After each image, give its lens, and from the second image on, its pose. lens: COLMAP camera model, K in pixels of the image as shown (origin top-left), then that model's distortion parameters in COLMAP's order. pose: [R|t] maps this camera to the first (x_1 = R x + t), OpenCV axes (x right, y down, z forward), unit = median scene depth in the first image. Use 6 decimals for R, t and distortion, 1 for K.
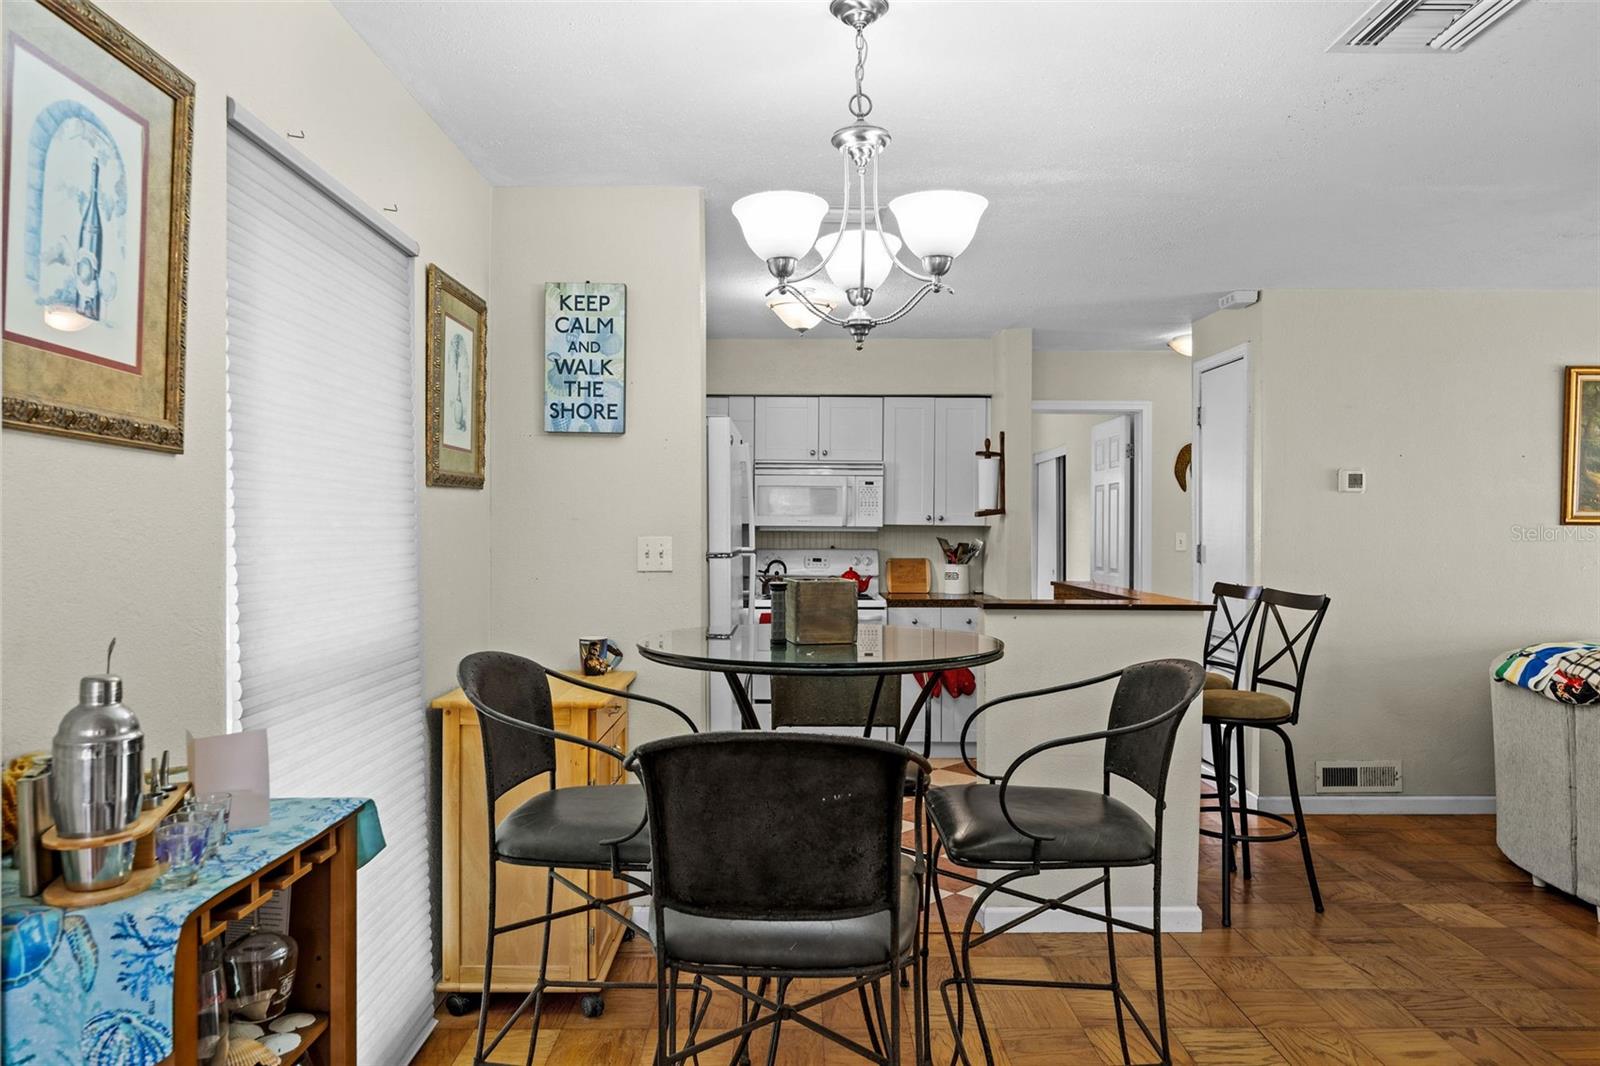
lens RADIAL K [[1043.8, 0, 799.6], [0, 1043.8, 531.1], [0, 0, 1]] dist [-0.006485, -0.001167]
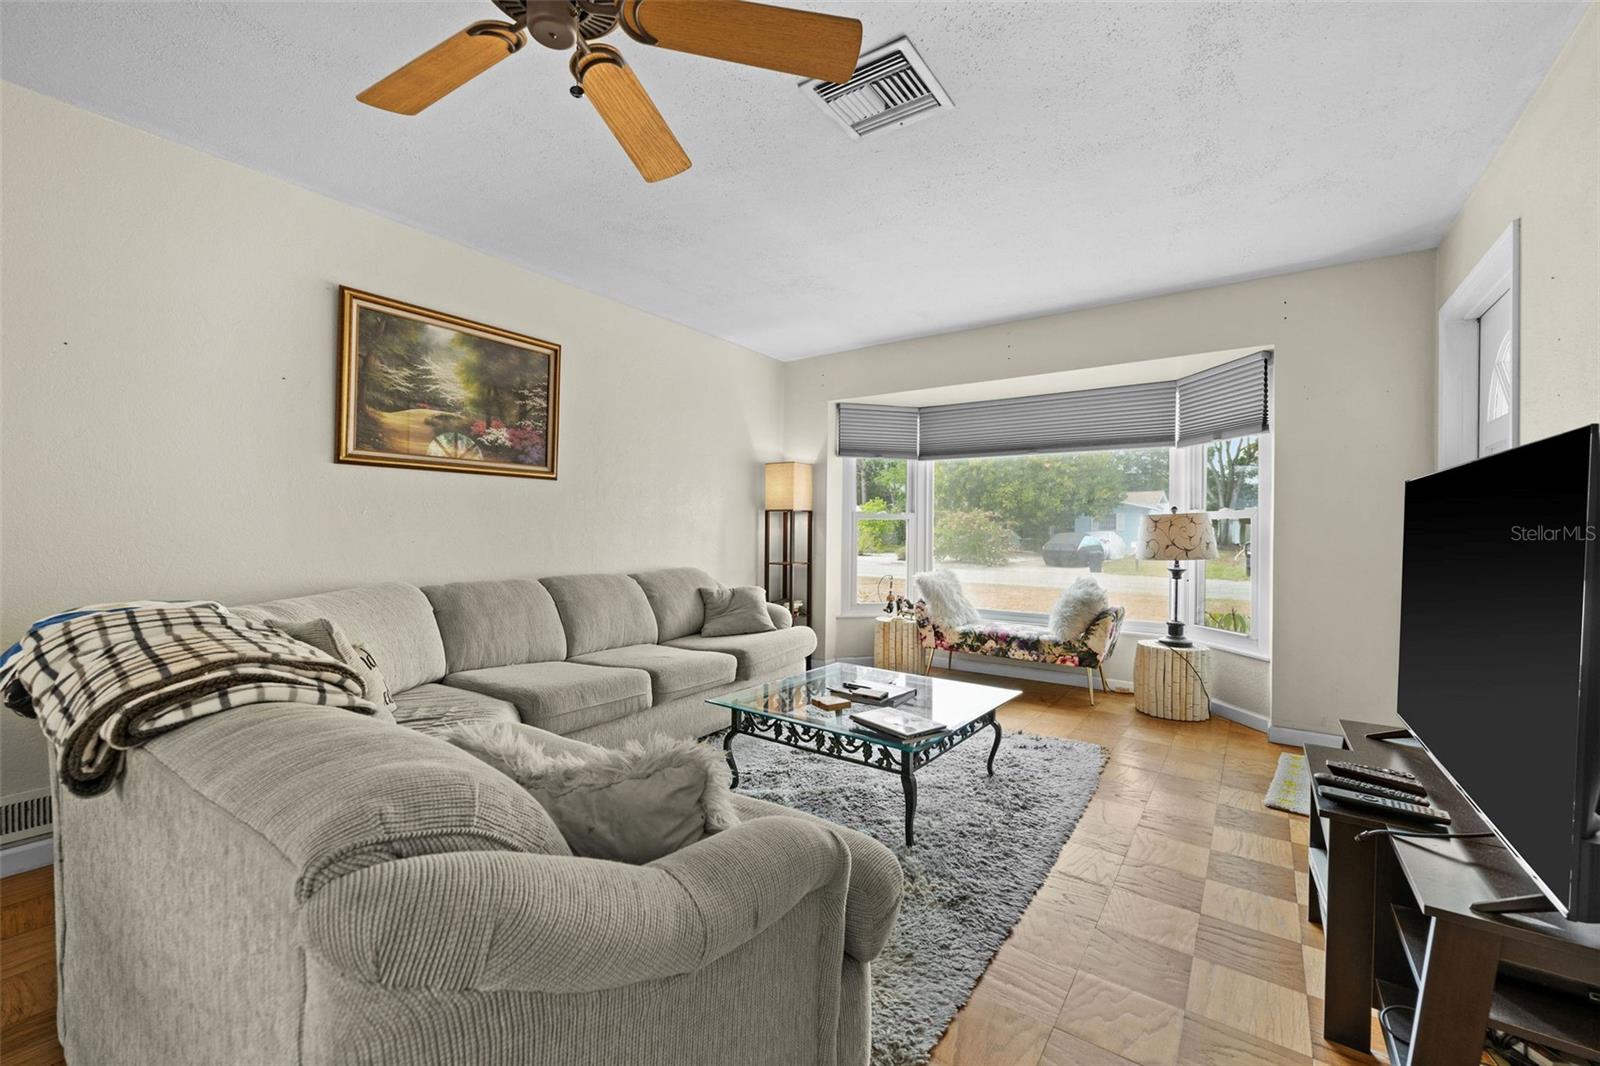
lens RADIAL K [[646.0, 0, 798.6], [0, 646.0, 529.4], [0, 0, 1]] dist [-0.002625, 0.000239]
pose [[0.588032, 0.004190, 0.808827, 0.750828], [-0.005251, 0.999985, -0.001363, 0.070979], [-0.808821, -0.003445, 0.588045, 0.510191]]
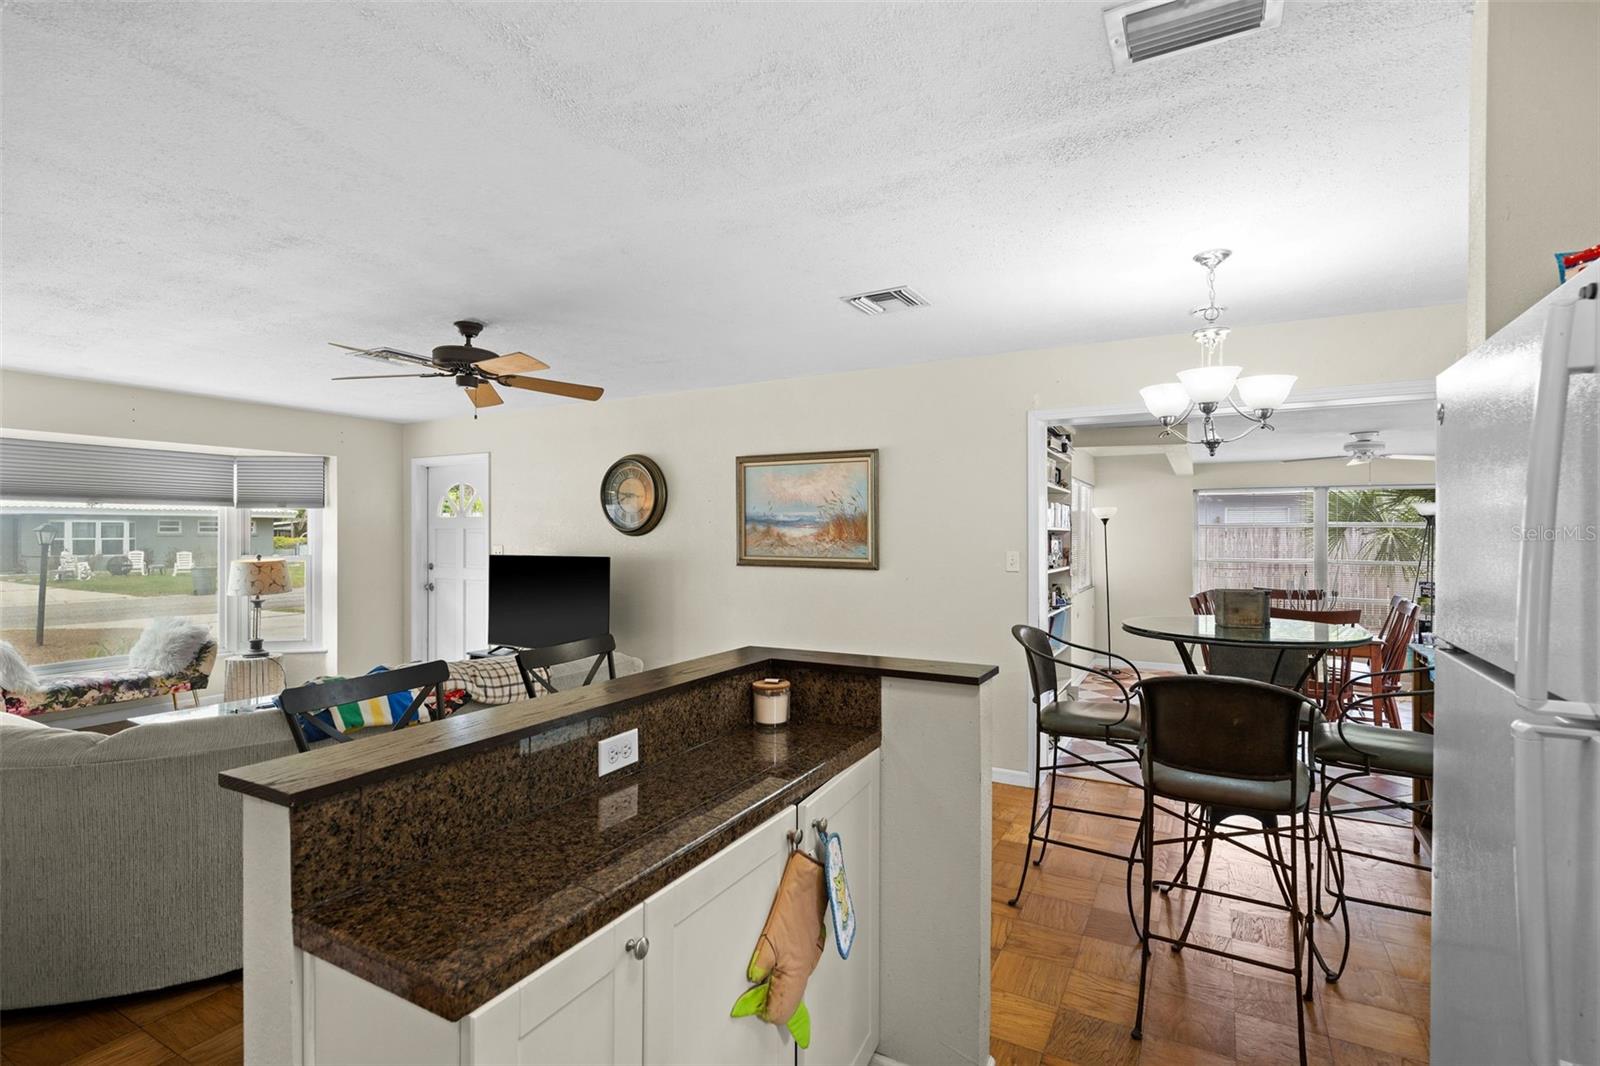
lens RADIAL K [[758.3, 0, 801.0], [0, 758.3, 533.7], [0, 0, 1]] dist [-0.002370, -0.000278]
pose [[-0.868855, -0.002406, 0.495060, 0.015843], [0.000416, 0.999984, 0.005590, -0.036433], [-0.495066, 0.005063, -0.868841, 1.589334]]
